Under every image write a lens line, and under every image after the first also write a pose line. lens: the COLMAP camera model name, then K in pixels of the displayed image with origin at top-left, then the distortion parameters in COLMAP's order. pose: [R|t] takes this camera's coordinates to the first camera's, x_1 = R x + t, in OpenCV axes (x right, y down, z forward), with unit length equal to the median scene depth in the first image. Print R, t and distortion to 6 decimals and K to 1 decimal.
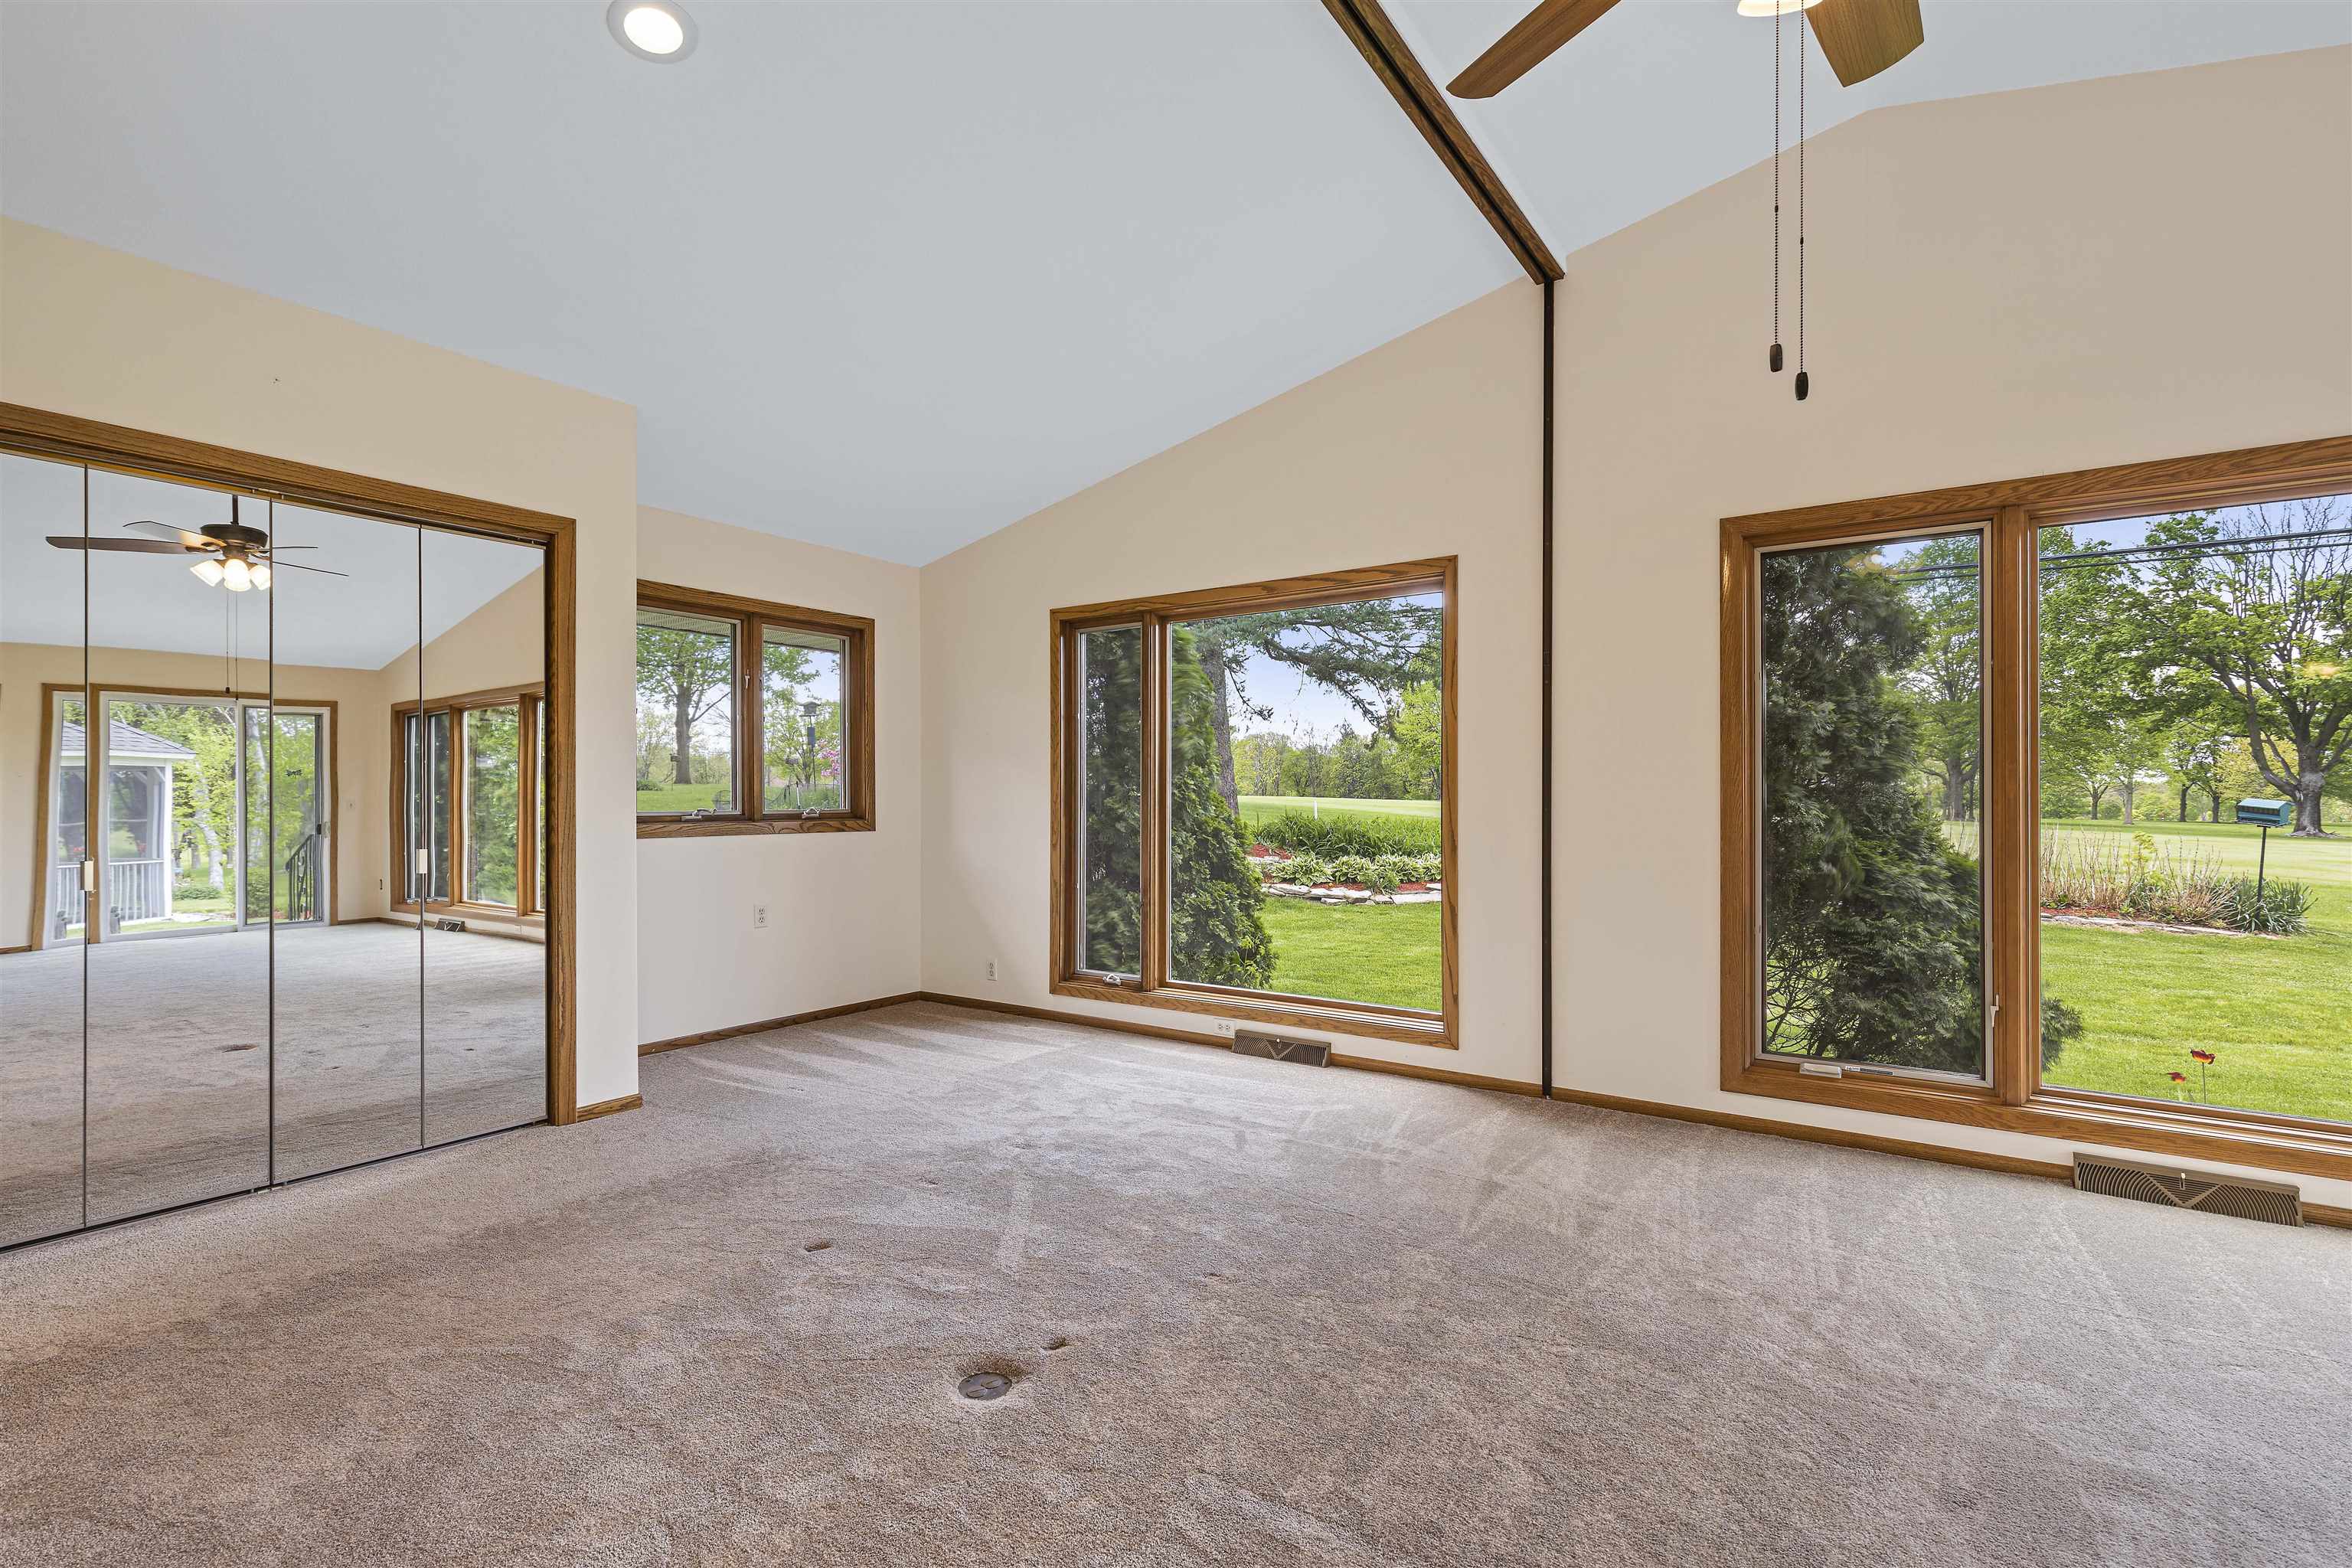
lens RADIAL K [[1068.2, 0, 1182.5], [0, 1068.2, 787.9], [0, 0, 1]] dist [0.008134, -0.001037]
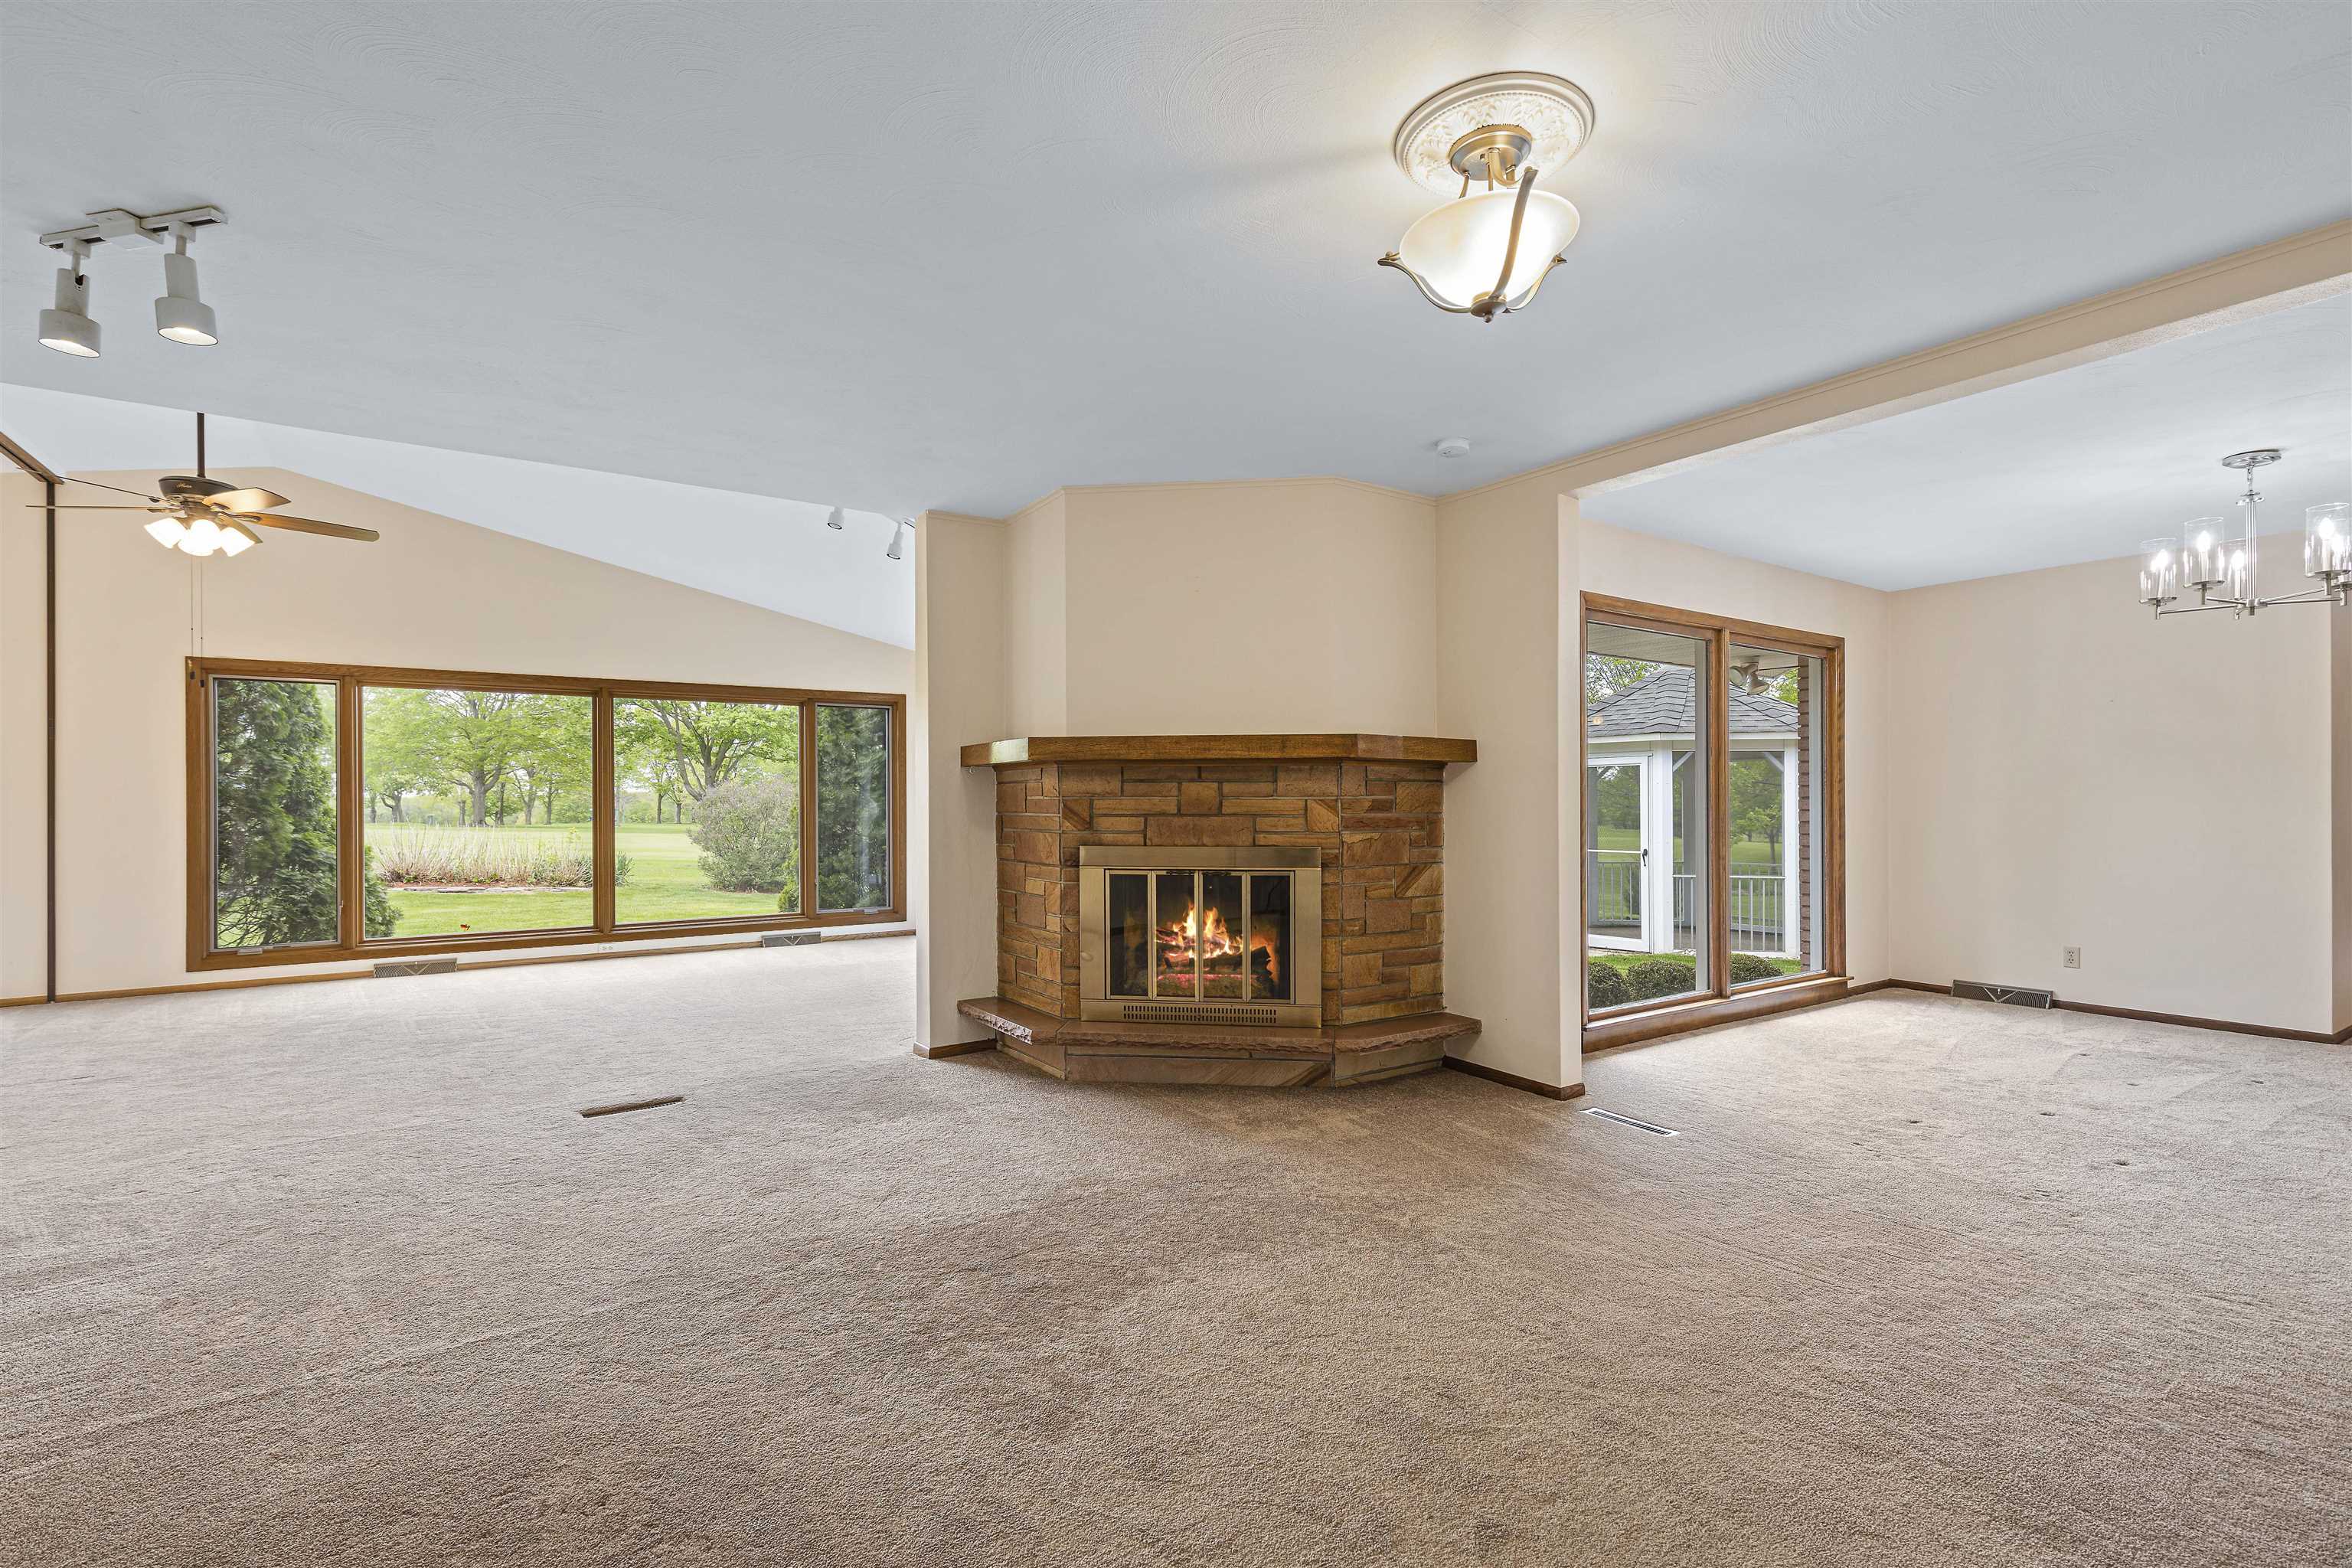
lens RADIAL K [[1068.2, 0, 1185.7], [0, 1068.2, 794.8], [0, 0, 1]] dist [0.008134, -0.001037]
pose [[0.366431, 0.000250, 0.930445, -0.188569], [0.001373, 0.999999, -0.000809, -0.005287], [-0.930444, 0.001574, 0.366430, -0.410027]]
